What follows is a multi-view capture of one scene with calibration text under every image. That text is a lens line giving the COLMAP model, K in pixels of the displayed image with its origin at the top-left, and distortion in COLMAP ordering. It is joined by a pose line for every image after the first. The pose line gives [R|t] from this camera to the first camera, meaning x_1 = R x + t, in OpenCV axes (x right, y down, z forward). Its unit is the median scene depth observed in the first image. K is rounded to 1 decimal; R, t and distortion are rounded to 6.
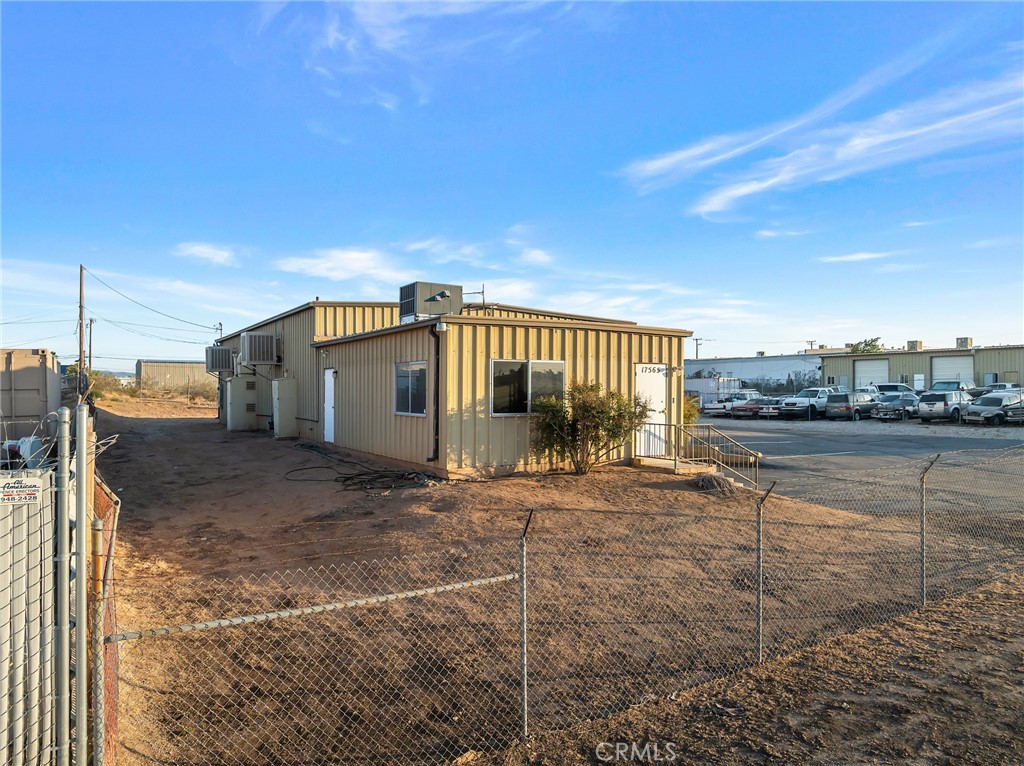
lens RADIAL K [[716.7, 0, 510.7], [0, 716.7, 364.5], [0, 0, 1]] dist [-0.023288, 0.000053]
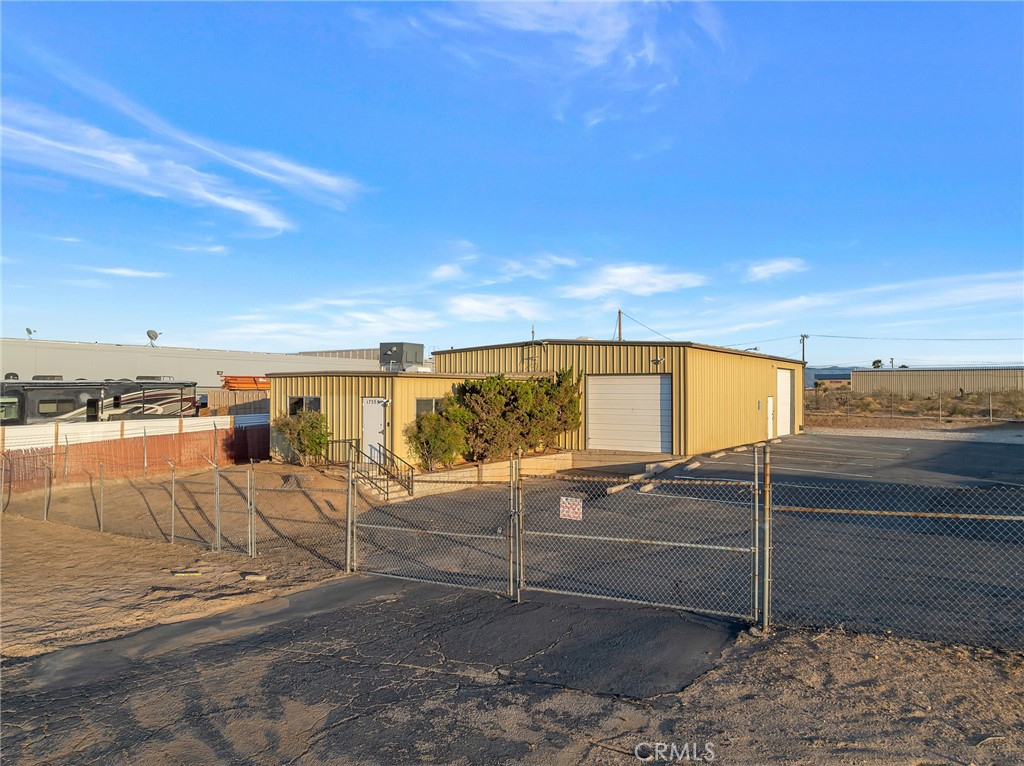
lens RADIAL K [[716.7, 0, 510.7], [0, 716.7, 364.5], [0, 0, 1]] dist [-0.023288, 0.000053]
pose [[0.422124, -0.035557, -0.905840, 1.586277], [0.029518, 0.999240, -0.025468, -0.022000], [0.906057, -0.015988, 0.422853, 0.657111]]
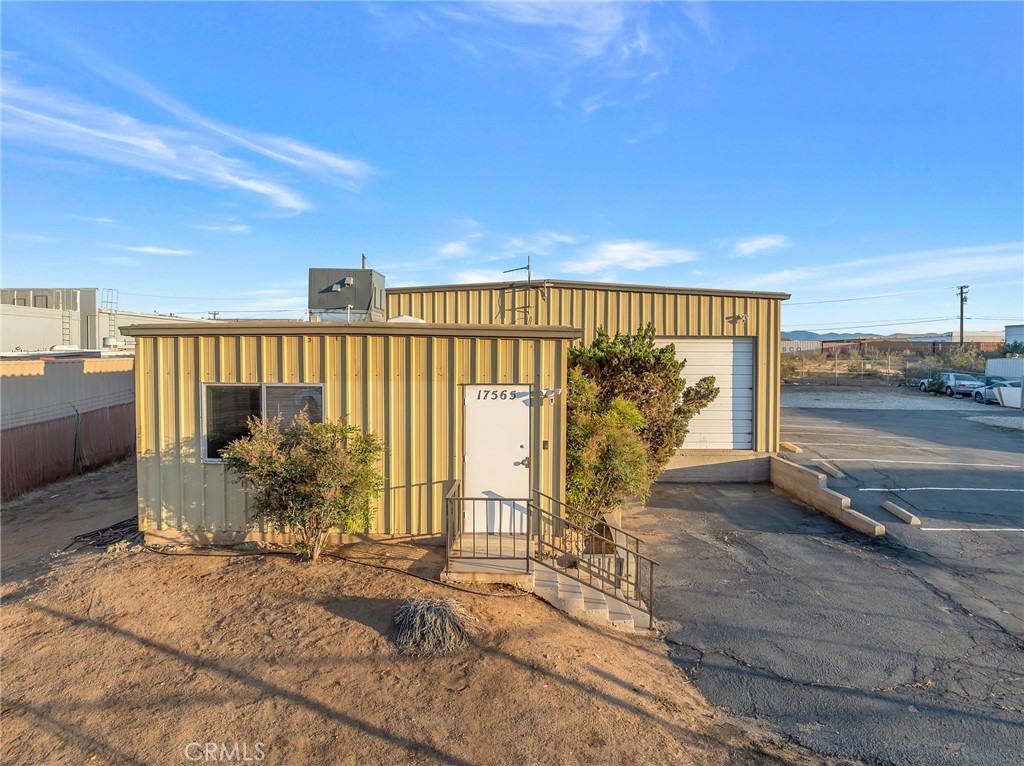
lens RADIAL K [[716.7, 0, 510.7], [0, 716.7, 364.5], [0, 0, 1]] dist [-0.023288, 0.000053]
pose [[0.846615, 0.009783, -0.532116, 0.535340], [0.016450, 0.998872, 0.044537, -0.045696], [0.531951, -0.046459, 0.845500, 0.490761]]
